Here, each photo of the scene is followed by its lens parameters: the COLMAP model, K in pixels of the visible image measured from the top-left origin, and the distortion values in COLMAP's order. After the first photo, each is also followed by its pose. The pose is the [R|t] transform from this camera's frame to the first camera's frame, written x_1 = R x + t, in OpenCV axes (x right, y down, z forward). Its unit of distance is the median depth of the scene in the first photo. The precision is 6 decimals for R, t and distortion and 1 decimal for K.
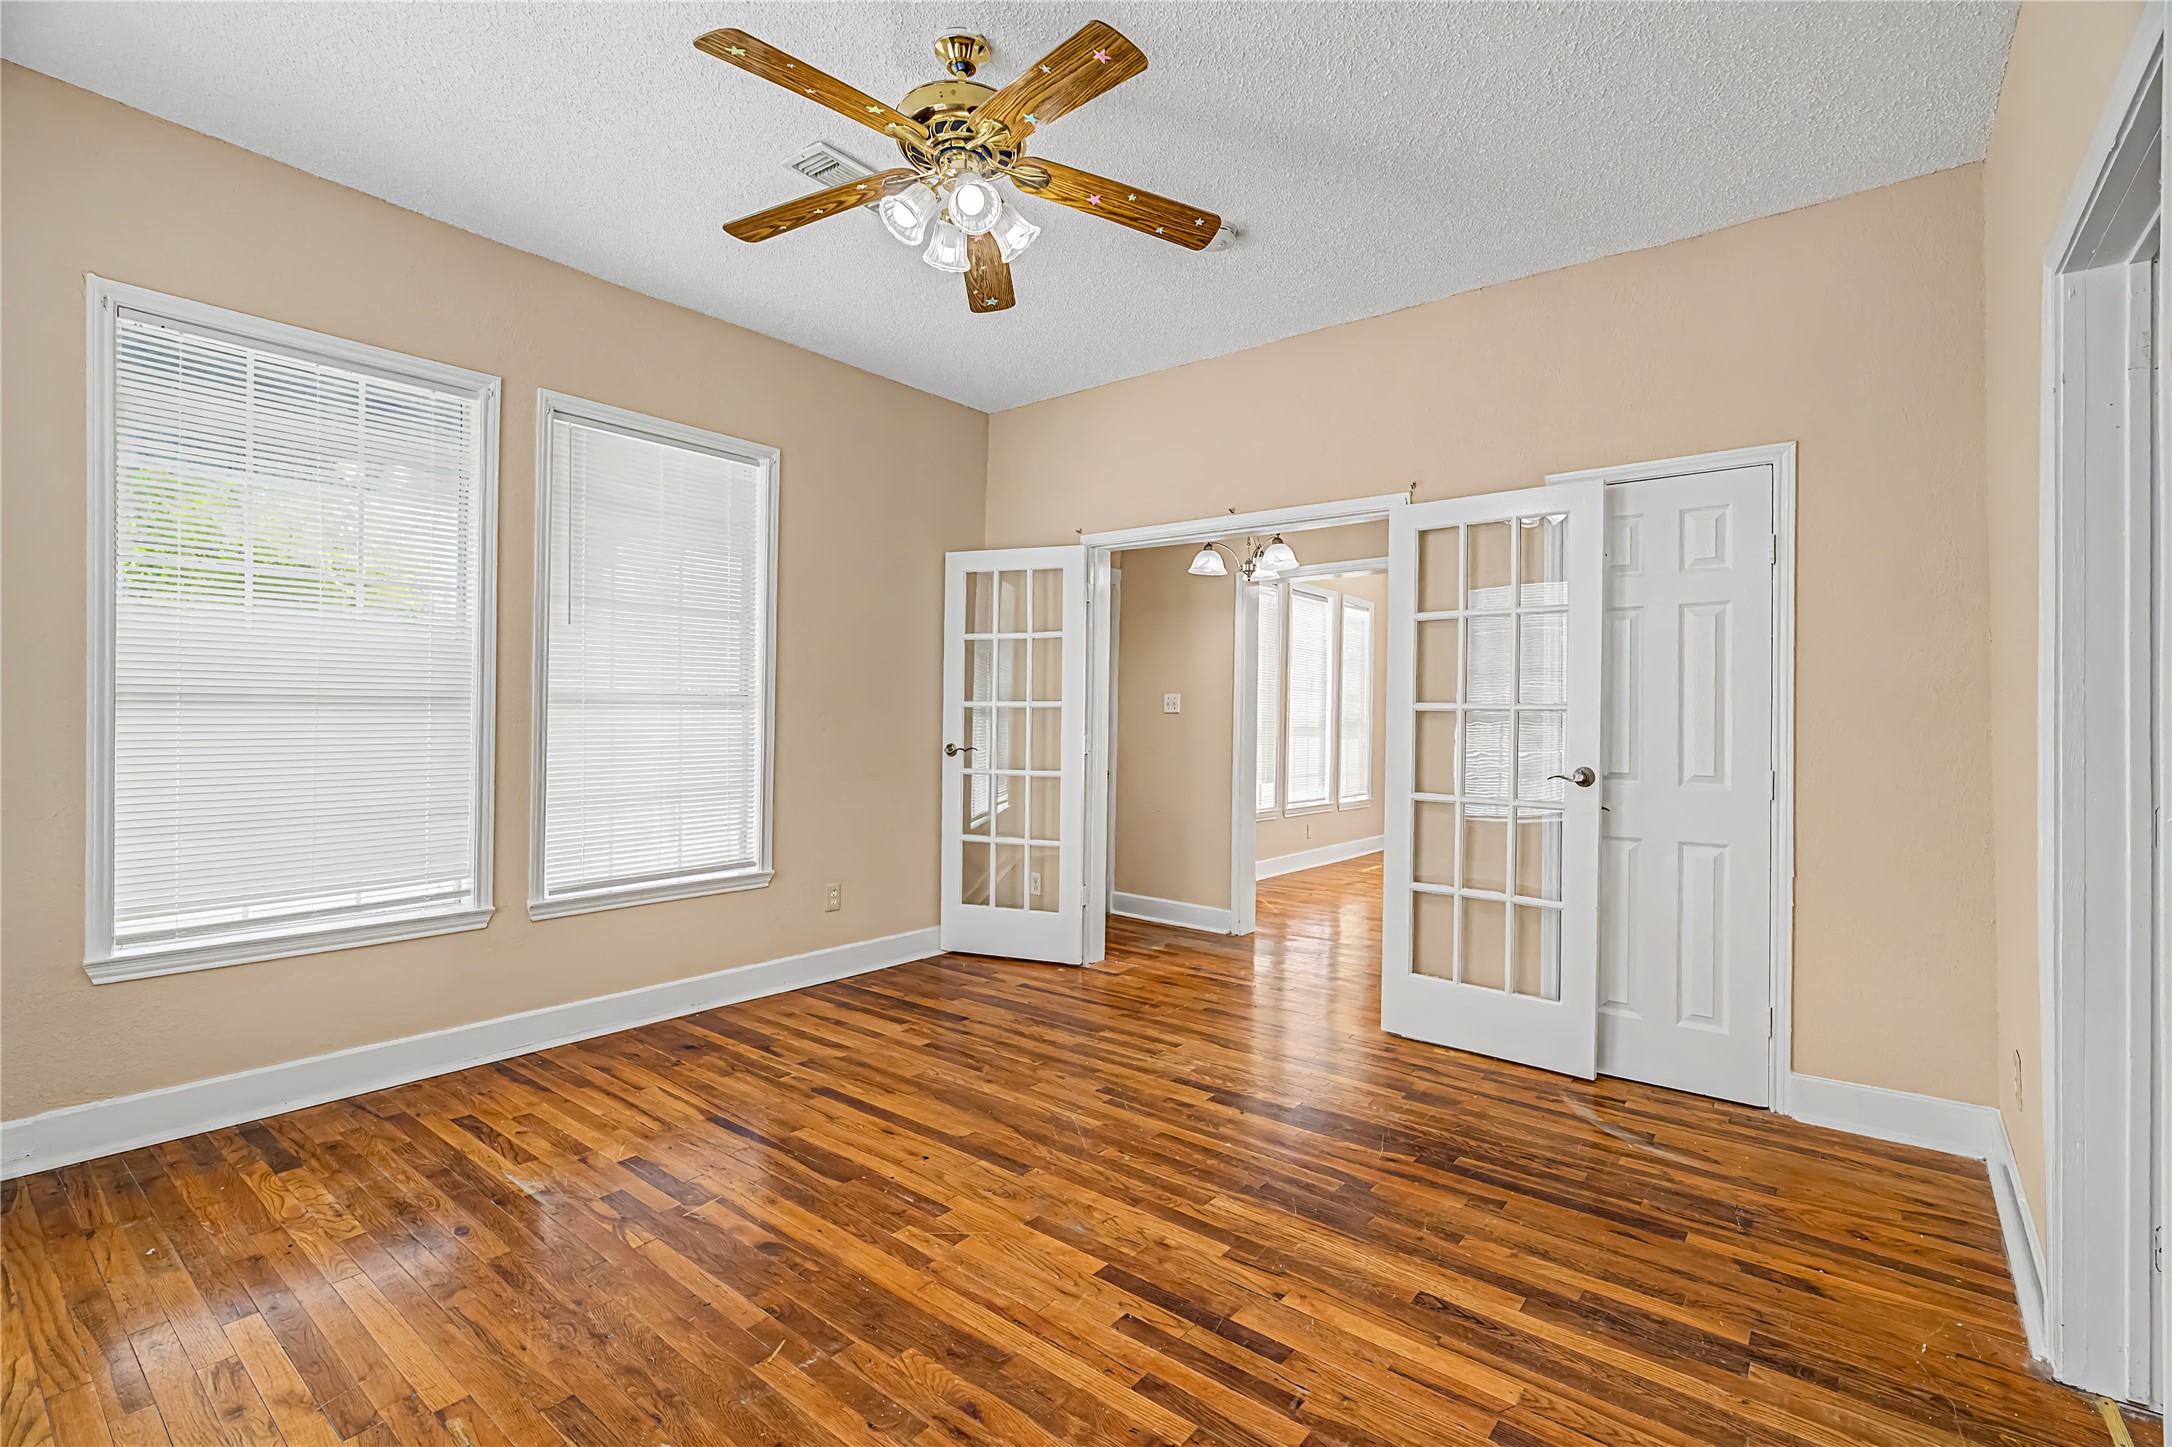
lens RADIAL K [[975.5, 0, 1095.3], [0, 975.5, 734.3], [0, 0, 1]] dist [-0.015493, 0.000357]
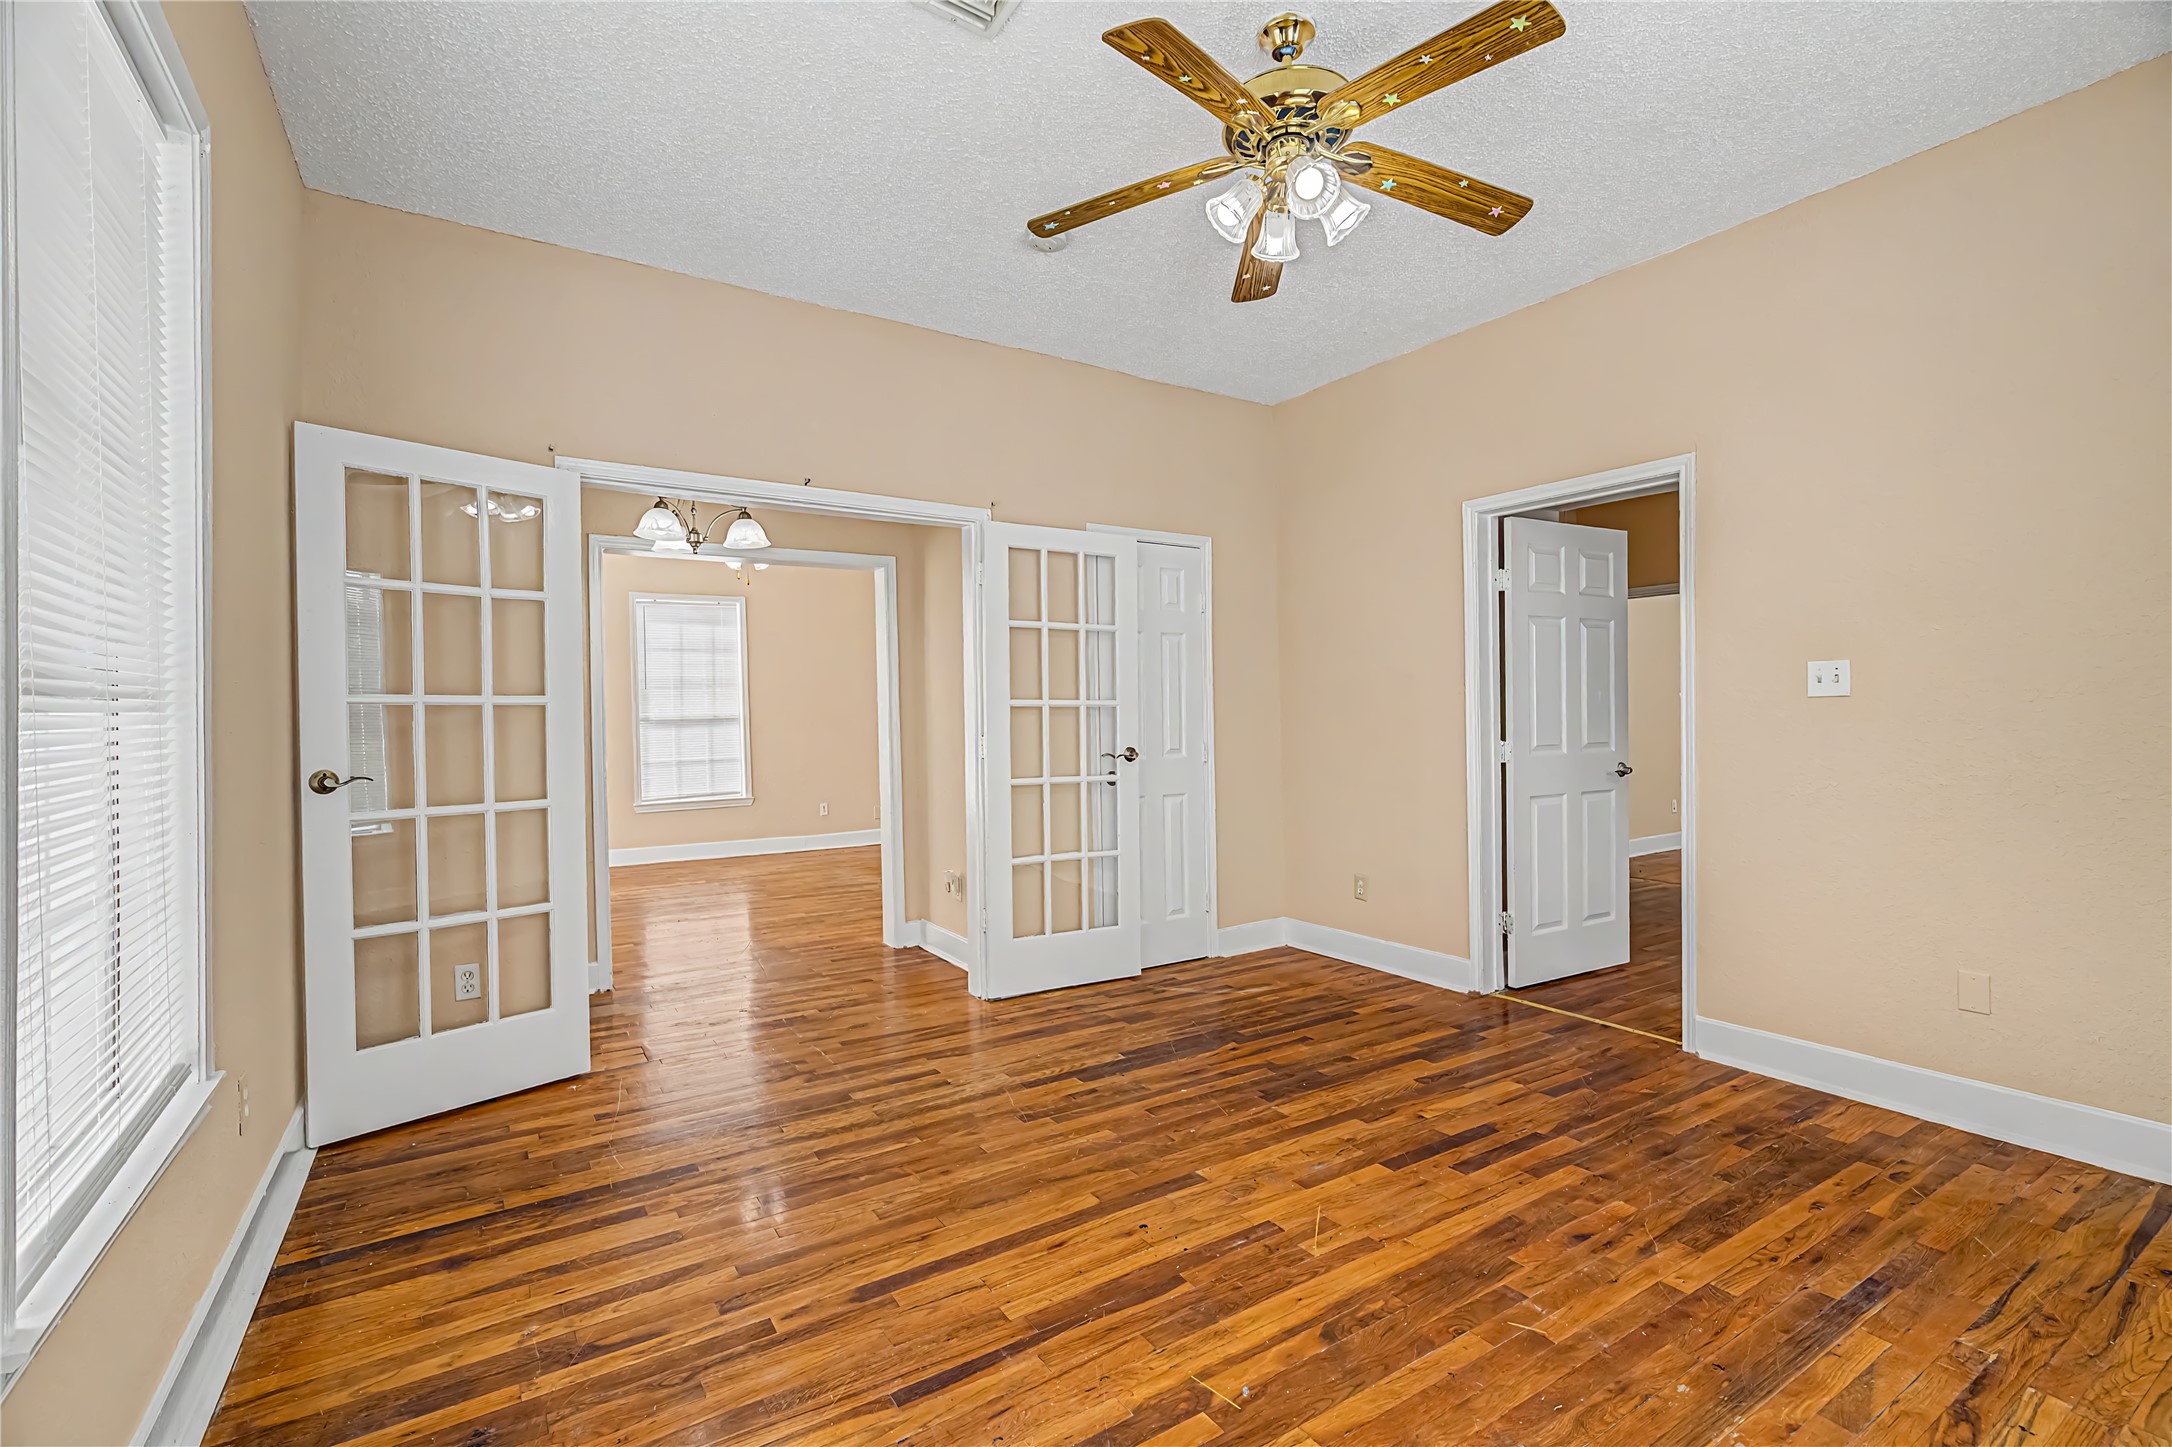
lens RADIAL K [[976.3, 0, 1099.0], [0, 976.3, 738.1], [0, 0, 1]] dist [-0.010179, 0.001054]
pose [[0.313069, -0.034693, 0.949097, -0.893031], [0.029075, 0.999214, 0.026934, -0.018576], [-0.949285, 0.019162, 0.313832, 0.684097]]
